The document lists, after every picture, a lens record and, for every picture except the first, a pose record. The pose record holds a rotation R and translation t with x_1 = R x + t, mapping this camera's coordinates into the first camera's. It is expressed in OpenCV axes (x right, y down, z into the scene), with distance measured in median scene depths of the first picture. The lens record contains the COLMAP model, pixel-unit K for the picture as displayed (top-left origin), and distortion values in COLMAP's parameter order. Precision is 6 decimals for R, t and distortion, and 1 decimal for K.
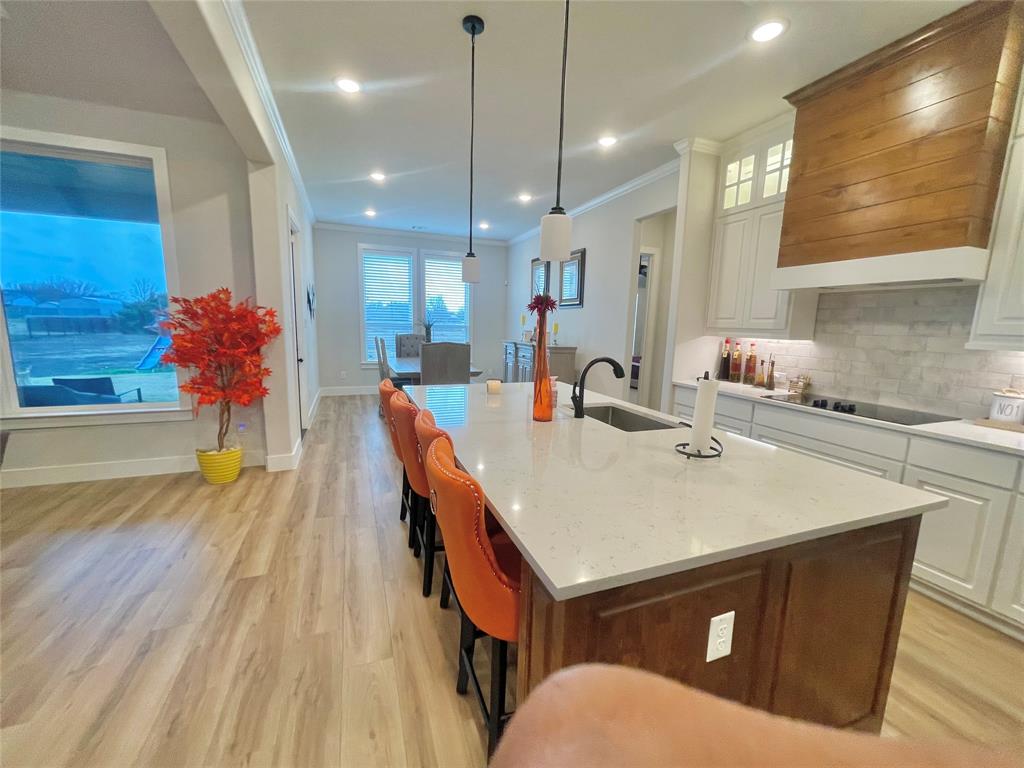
lens RADIAL K [[410.4, 0, 508.6], [0, 410.4, 384.1], [0, 0, 1]] dist [-0.003322, -0.000121]
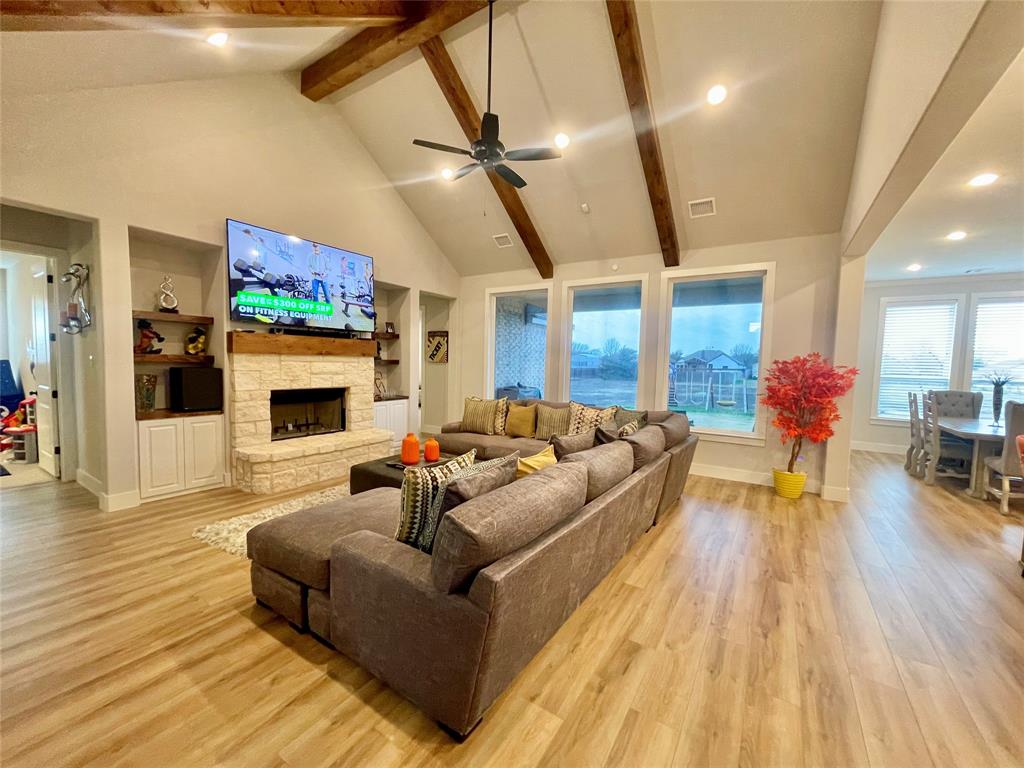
lens RADIAL K [[410.4, 0, 510.4], [0, 410.4, 388.5], [0, 0, 1]] dist [-0.003322, -0.000121]
pose [[0.586288, 0.042344, -0.808995, -0.196376], [-0.129863, 0.990631, -0.042262, 0.073980], [0.799626, 0.129836, 0.586294, -0.618825]]
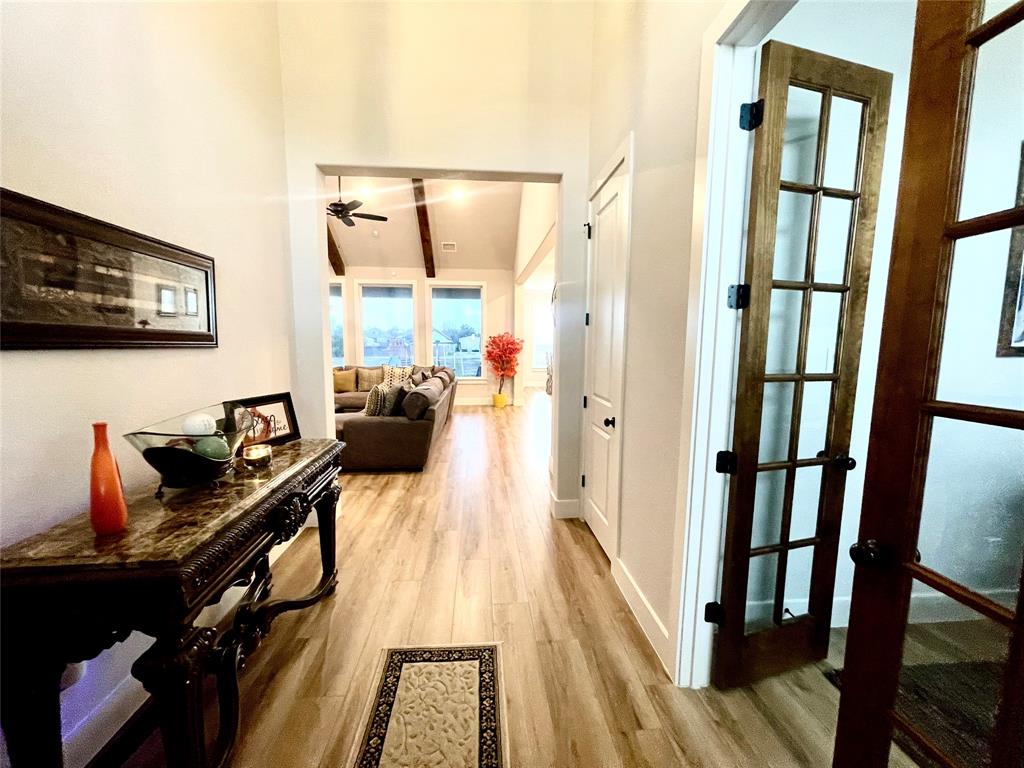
lens RADIAL K [[410.4, 0, 511.5], [0, 410.4, 386.1], [0, 0, 1]] dist [-0.003322, -0.000121]
pose [[0.960504, 0.009604, -0.278099, 0.079243], [-0.022162, 0.998870, -0.042047, 0.238654], [0.277381, 0.046550, 0.959632, -1.612176]]
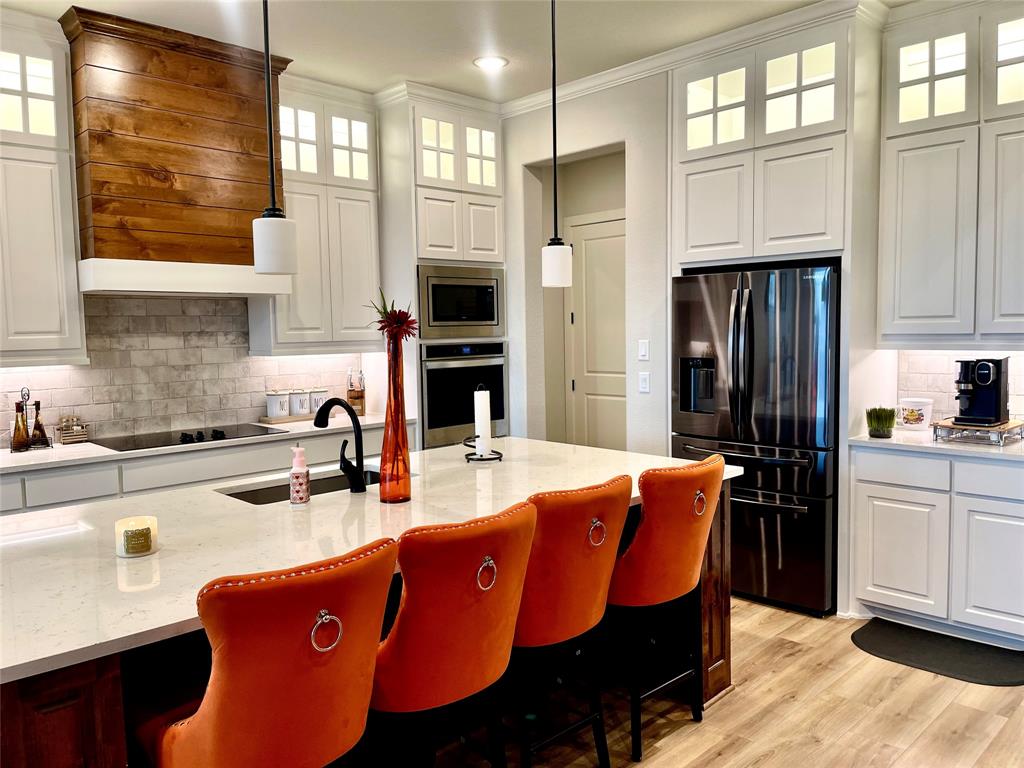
lens RADIAL K [[786.8, 0, 511.2], [0, 786.8, 386.6], [0, 0, 1]] dist [0.011237, 0.002851]
pose [[-0.392978, -0.086828, 0.915439, -0.784988], [0.143115, 0.977626, 0.154162, -0.174519], [-0.908343, 0.191595, -0.371759, 0.877390]]
